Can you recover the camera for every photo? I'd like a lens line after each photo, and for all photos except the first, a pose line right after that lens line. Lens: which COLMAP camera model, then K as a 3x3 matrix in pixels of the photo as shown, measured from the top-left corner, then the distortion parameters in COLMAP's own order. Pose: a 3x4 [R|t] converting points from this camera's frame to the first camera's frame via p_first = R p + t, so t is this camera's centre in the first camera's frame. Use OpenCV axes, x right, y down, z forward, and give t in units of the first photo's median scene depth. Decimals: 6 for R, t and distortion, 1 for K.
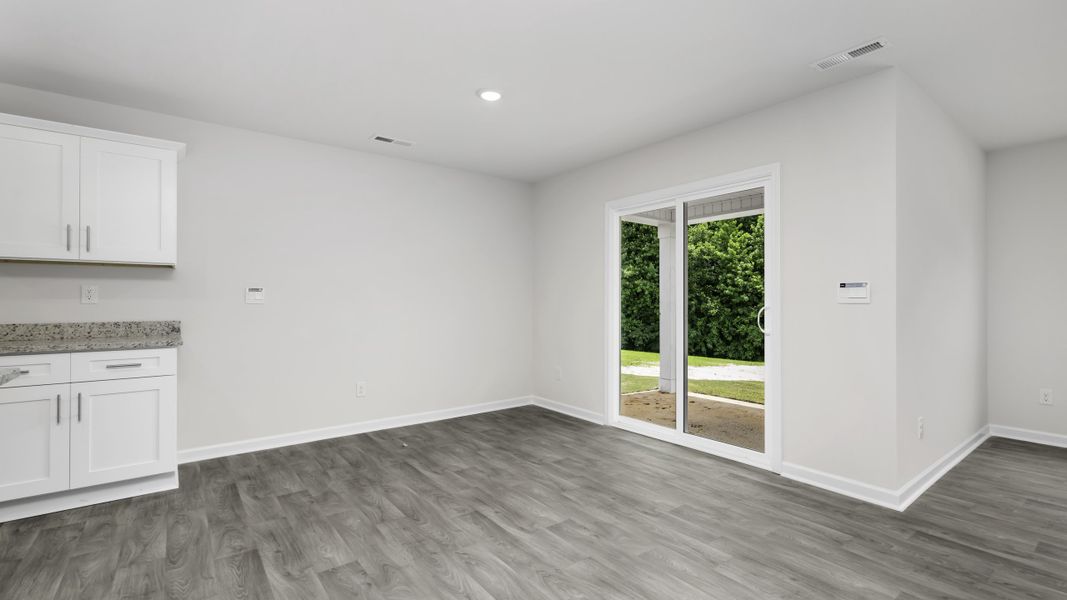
lens RADIAL K [[475.7, 0, 532.9], [0, 475.7, 304.5], [0, 0, 1]] dist [-0.002082, 0.000909]
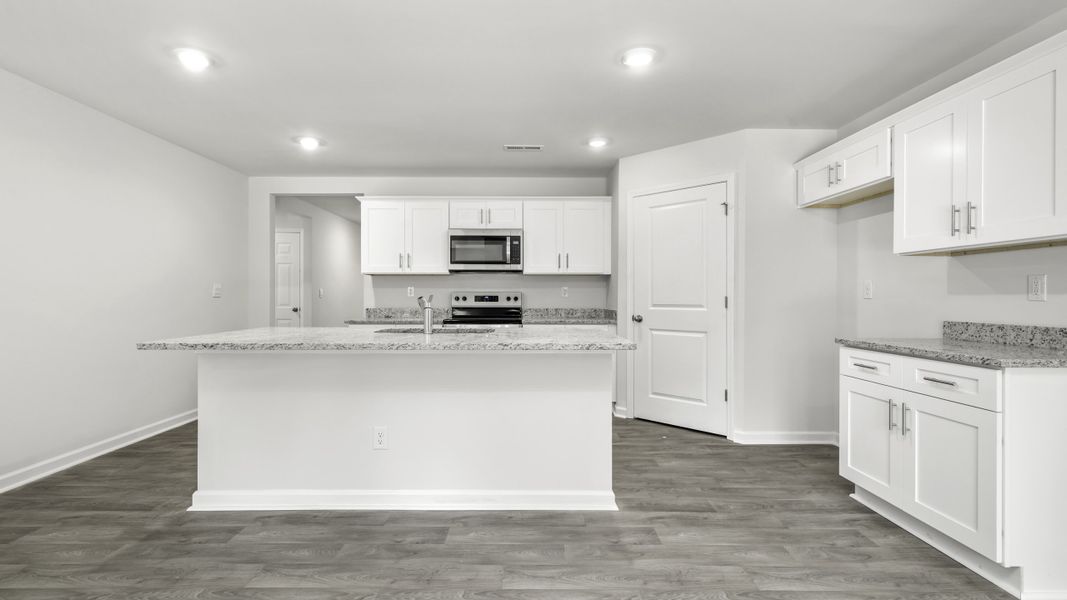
lens RADIAL K [[475.7, 0, 525.2], [0, 475.7, 292.9], [0, 0, 1]] dist [-0.002082, 0.000909]
pose [[-0.605539, -0.003764, -0.795807, 0.141877], [0.002489, 0.999975, -0.006624, -0.011223], [0.795812, -0.005992, -0.605514, 0.857590]]
